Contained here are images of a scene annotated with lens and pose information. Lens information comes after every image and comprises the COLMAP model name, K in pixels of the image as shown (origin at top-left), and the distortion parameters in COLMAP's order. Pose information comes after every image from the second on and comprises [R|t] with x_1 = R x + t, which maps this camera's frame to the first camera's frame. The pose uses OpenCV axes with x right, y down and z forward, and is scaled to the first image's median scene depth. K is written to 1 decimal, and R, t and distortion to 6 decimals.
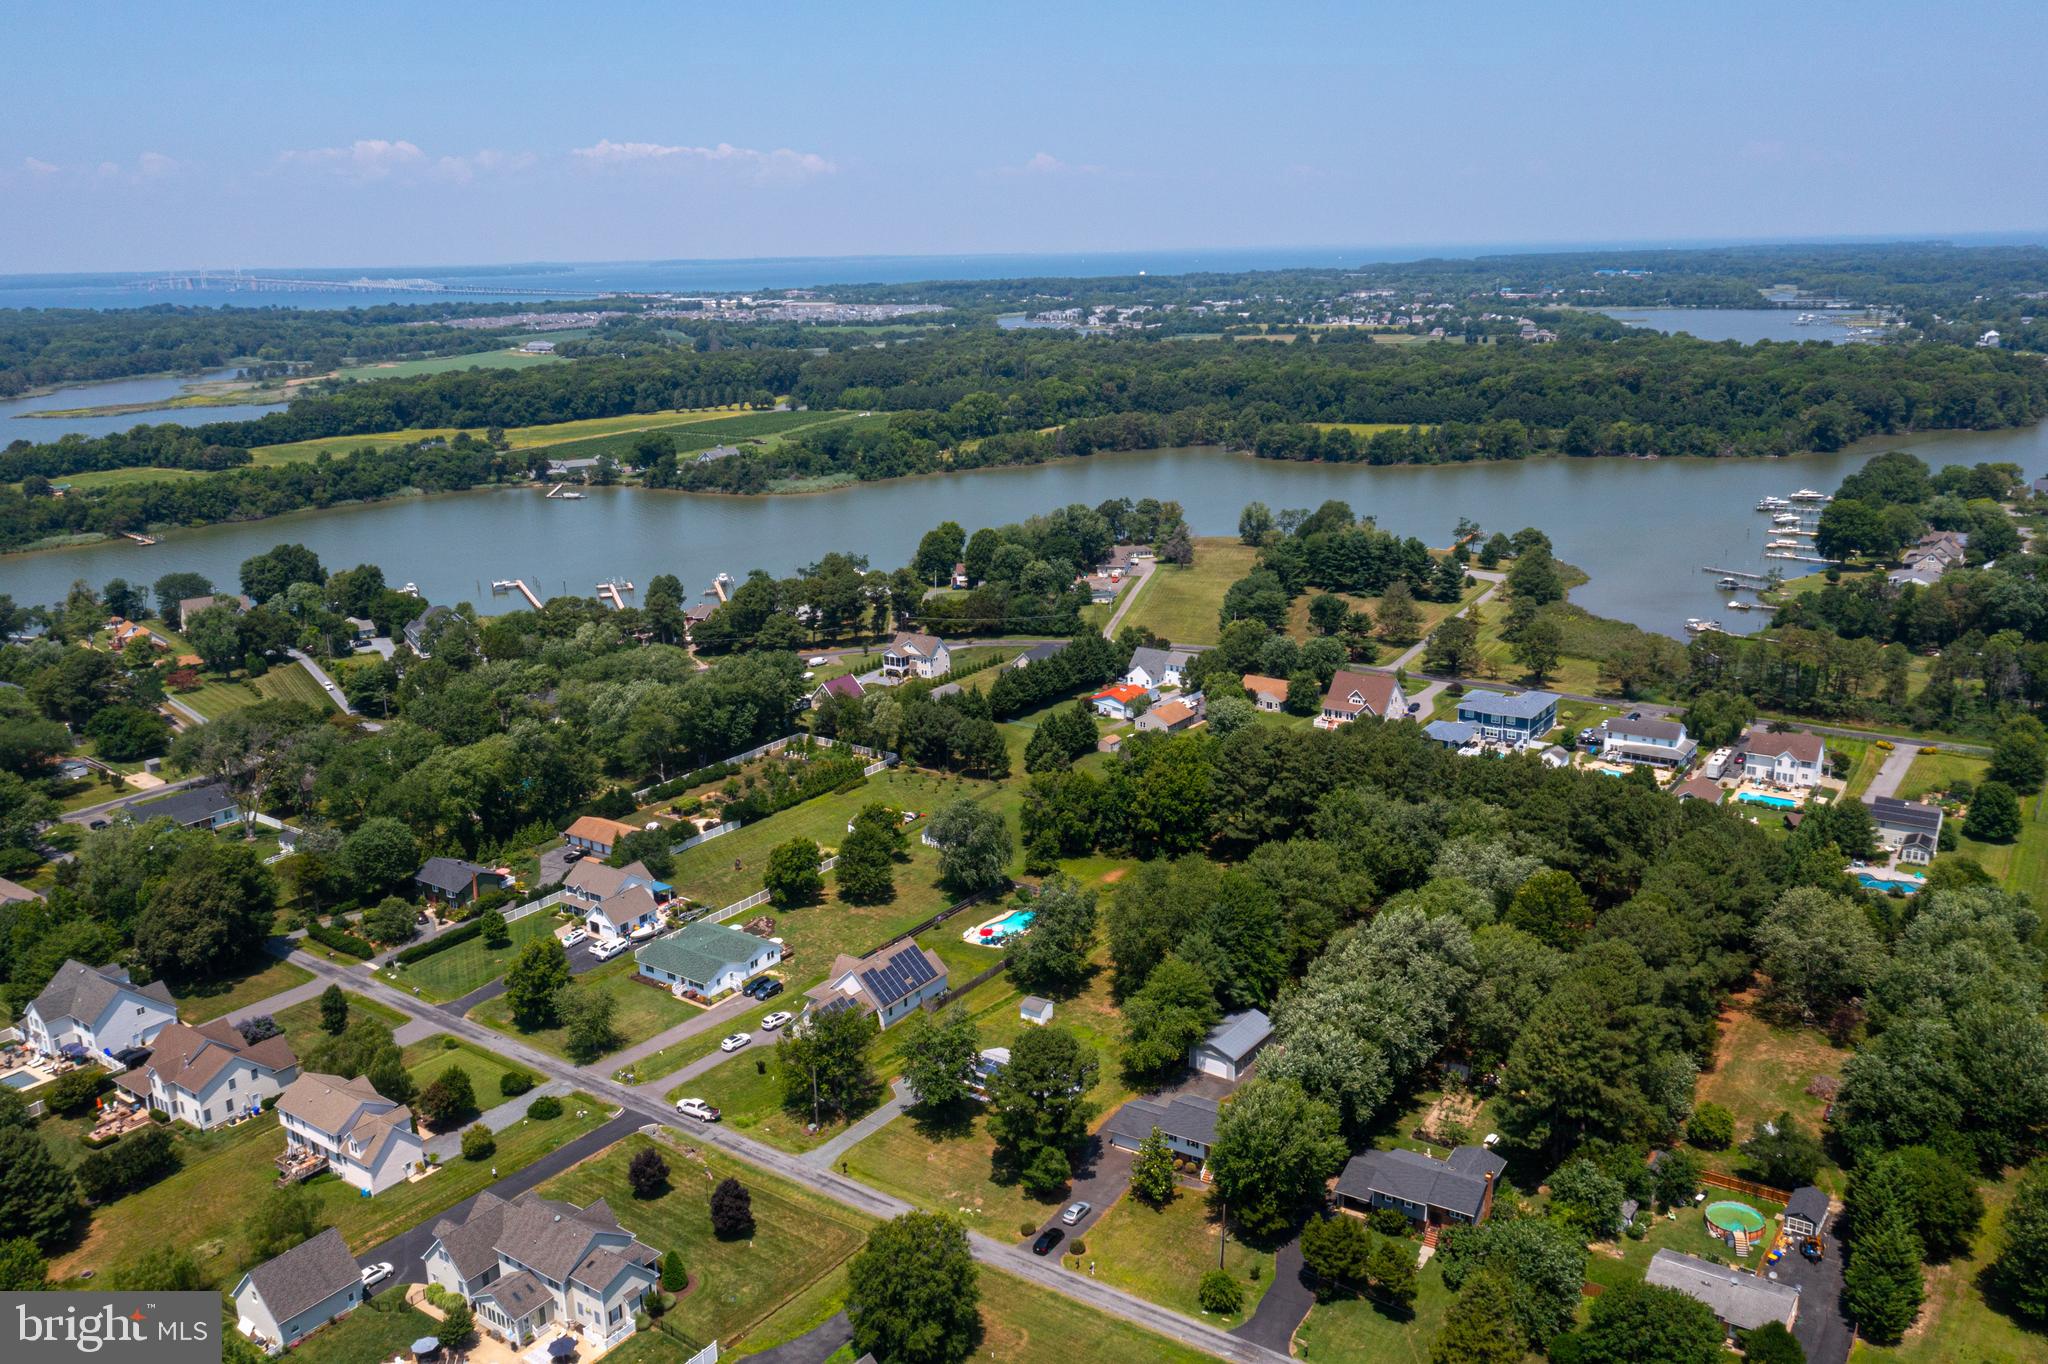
lens RADIAL K [[1597.3, 0, 1025.1], [0, 1597.3, 687.1], [0, 0, 1]] dist [-0.014180, 0.002769]
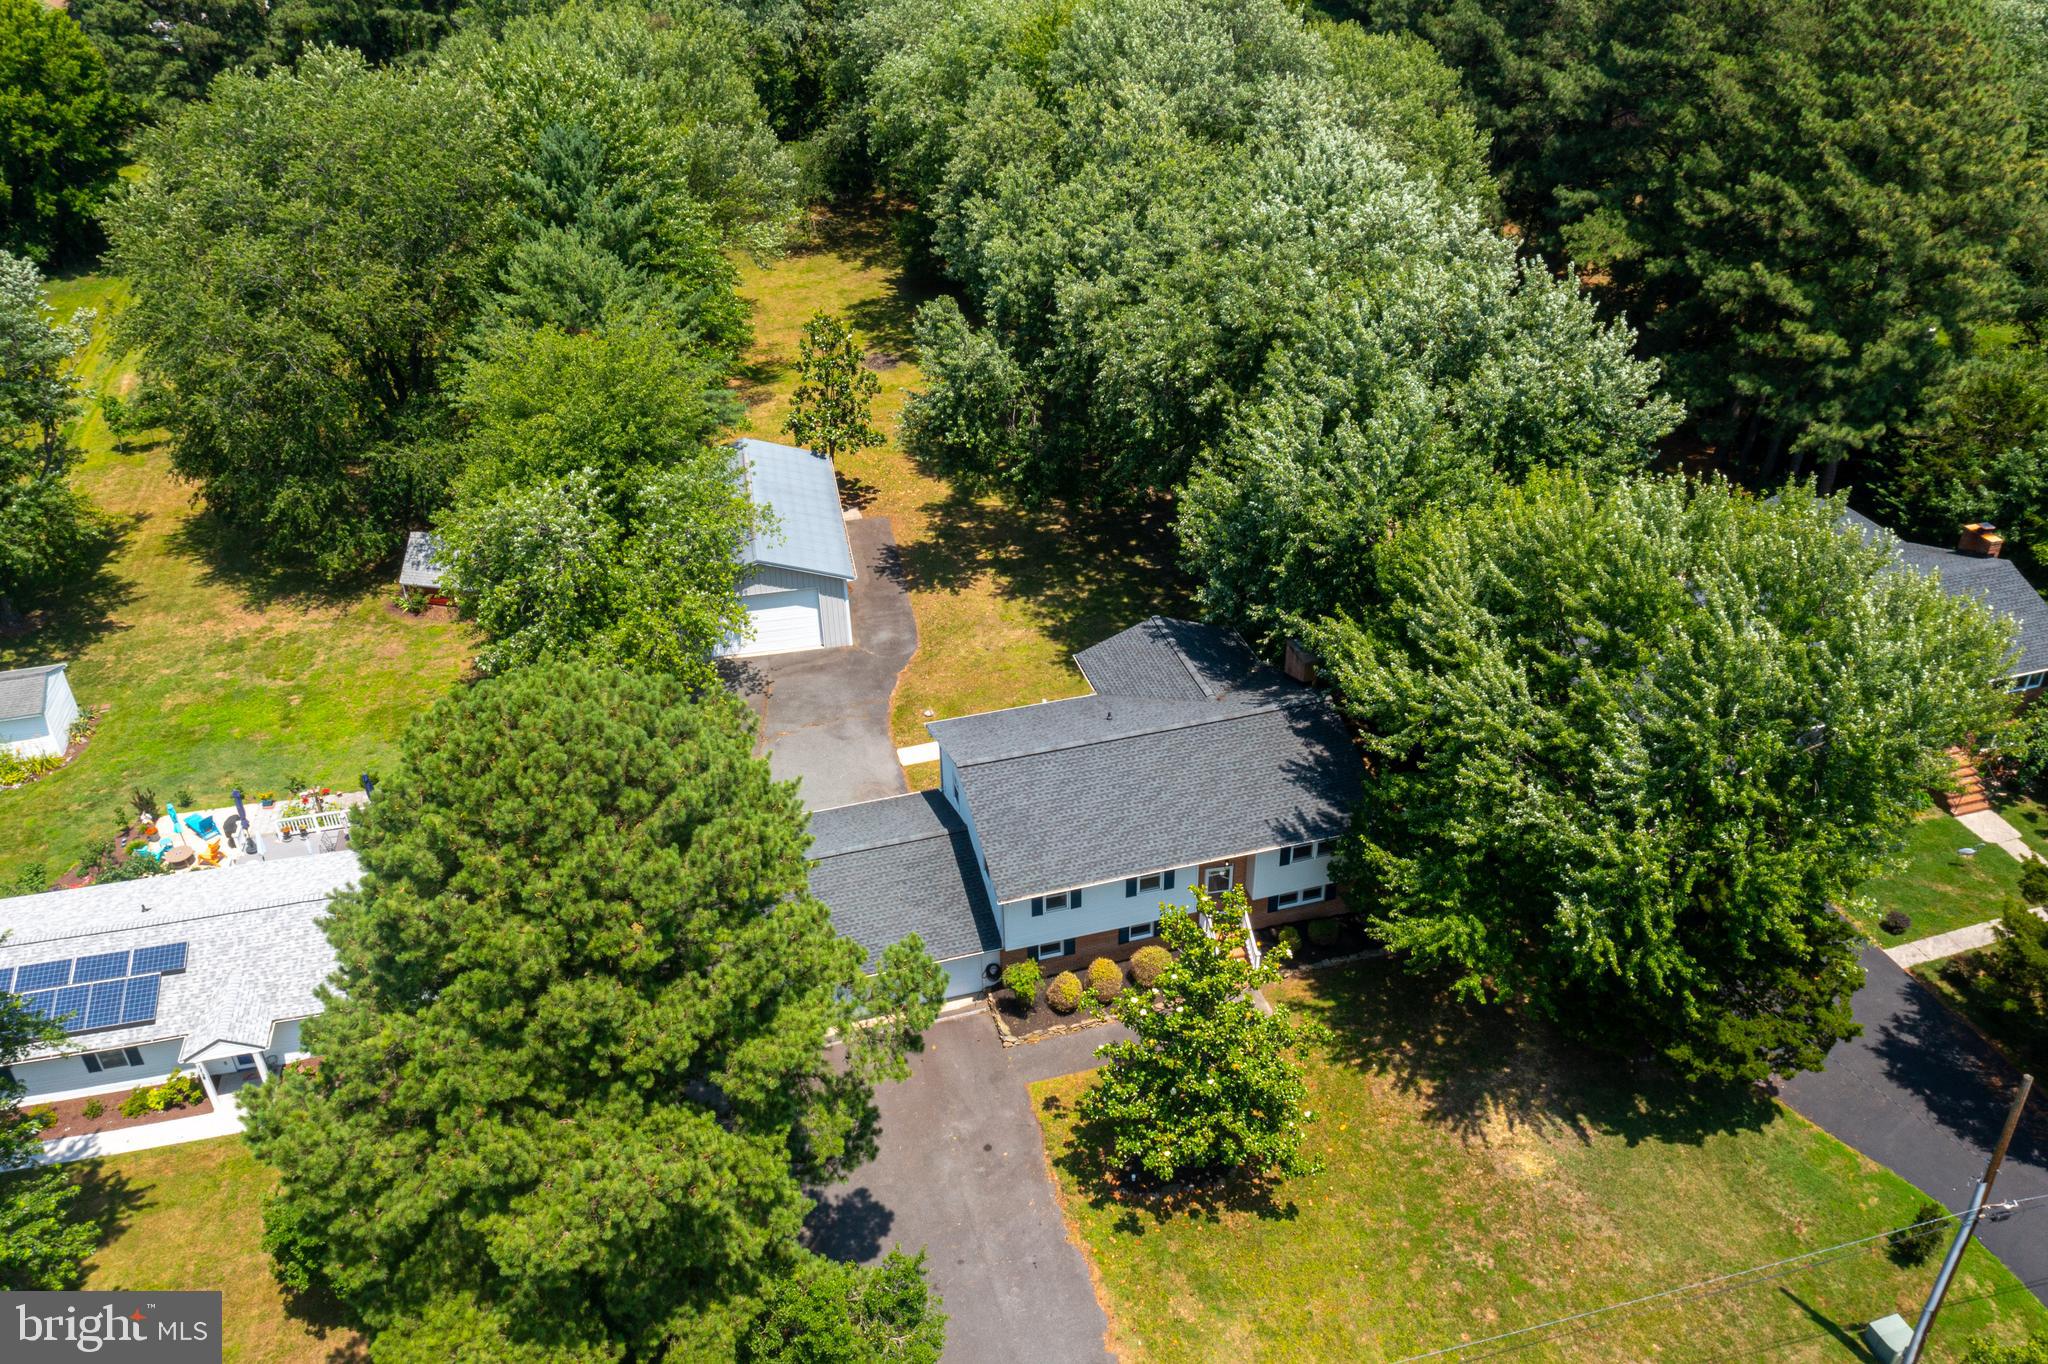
lens RADIAL K [[1607.6, 0, 1017.0], [0, 1607.6, 678.0], [0, 0, 1]] dist [-0.011274, -0.003410]
pose [[0.677268, -0.389786, 0.624000, -0.036095], [0.201027, 0.913894, 0.352682, 0.111396], [-0.707740, -0.113419, 0.697309, 0.569525]]
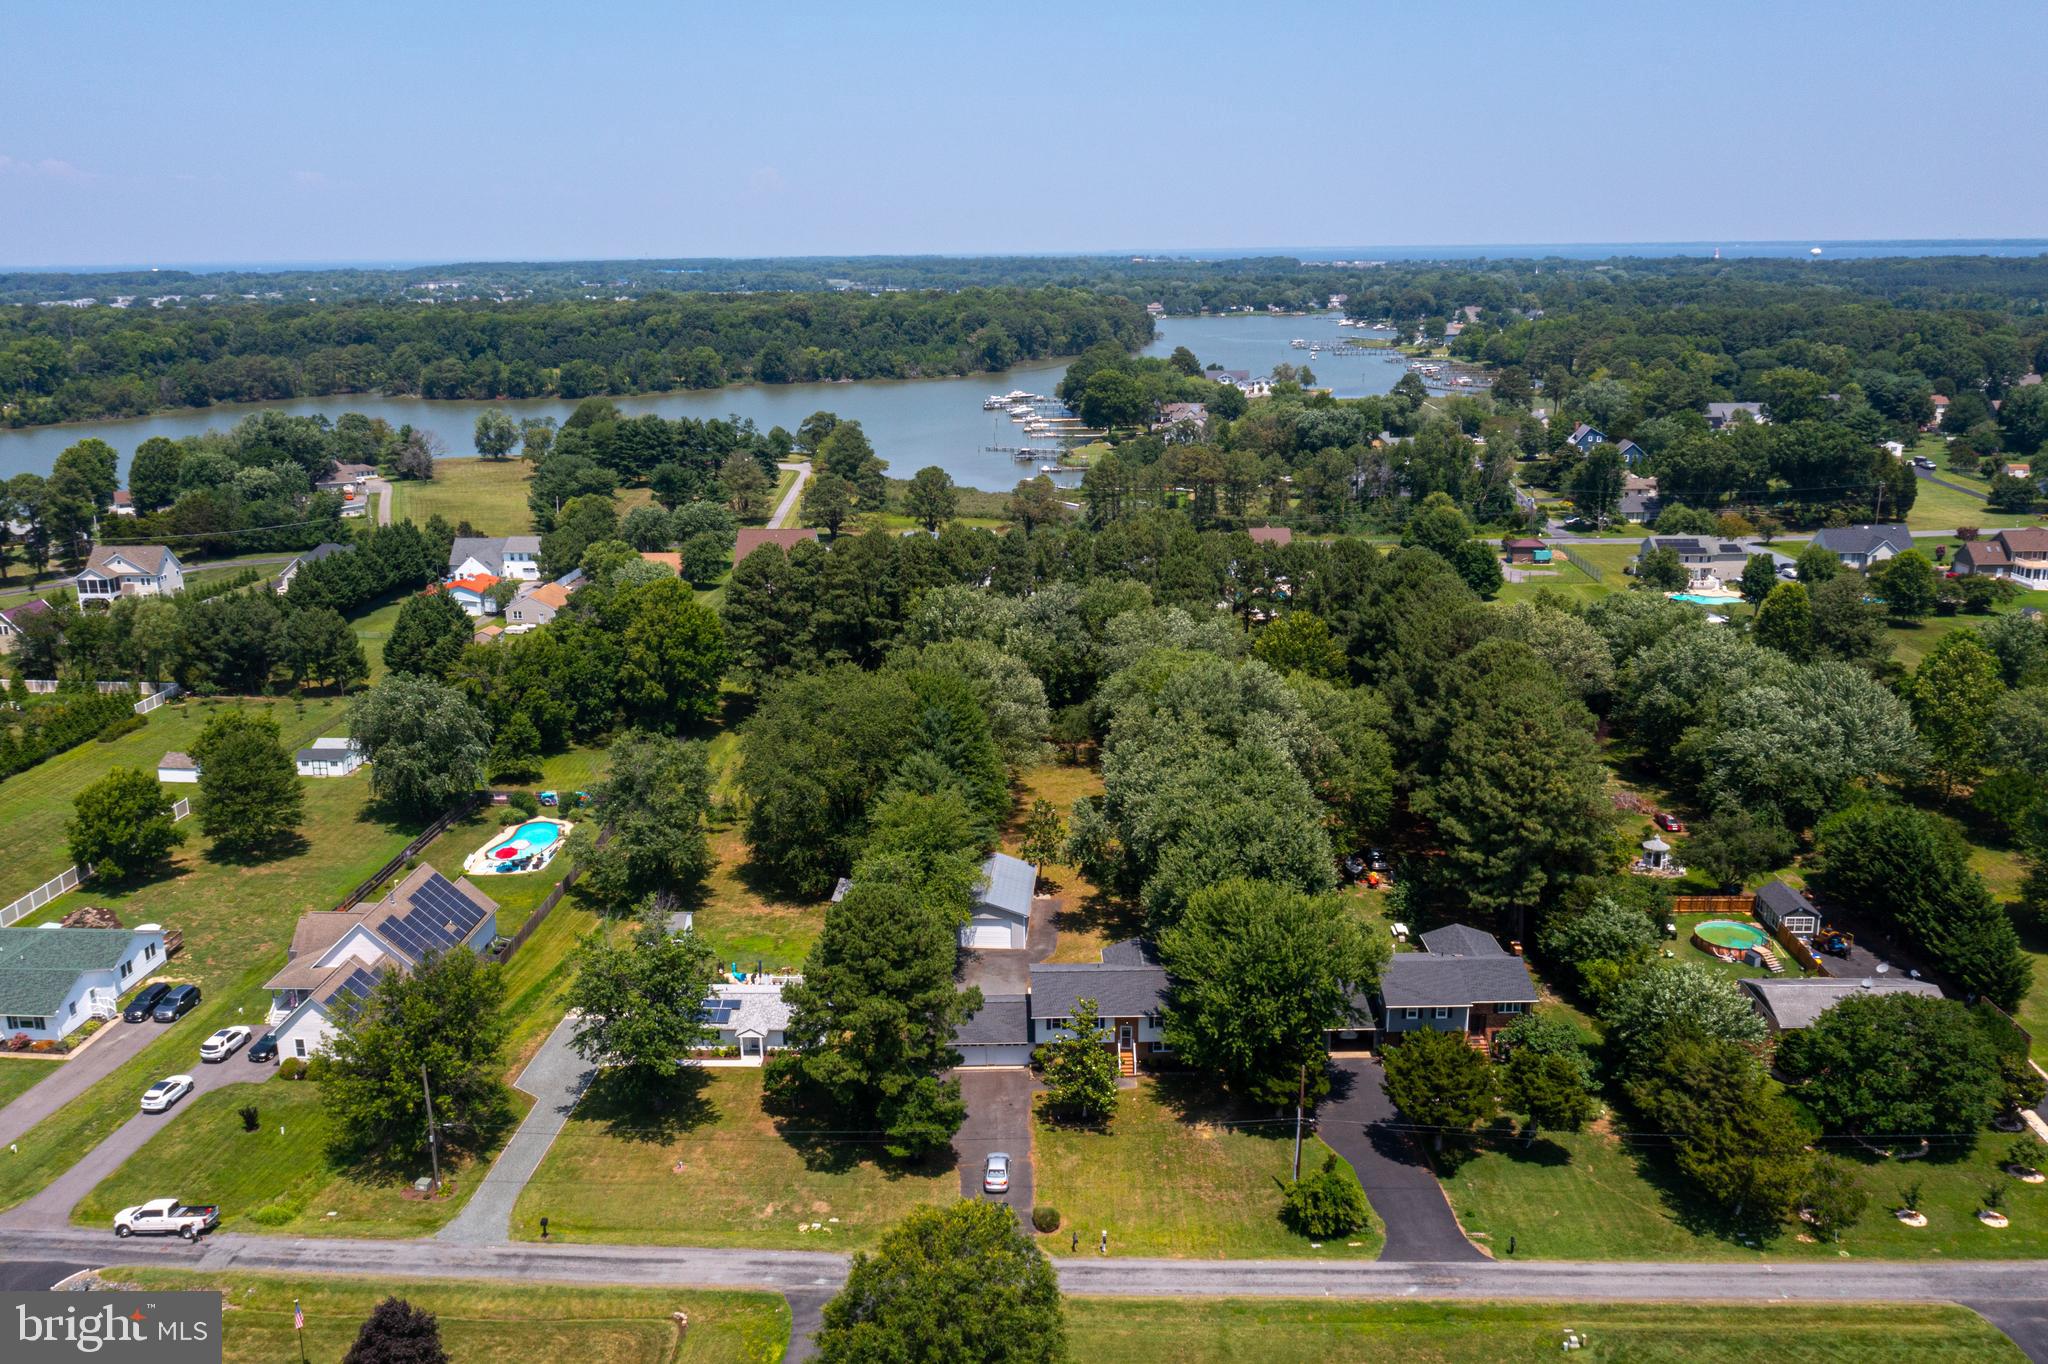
lens RADIAL K [[1606.4, 0, 1017.6], [0, 1606.4, 678.4], [0, 0, 1]] dist [-0.014131, -0.004301]
pose [[0.844531, -0.123899, 0.520976, -0.160955], [0.132761, 0.990937, 0.020453, 0.089452], [-0.518788, 0.051892, 0.853326, 0.311546]]
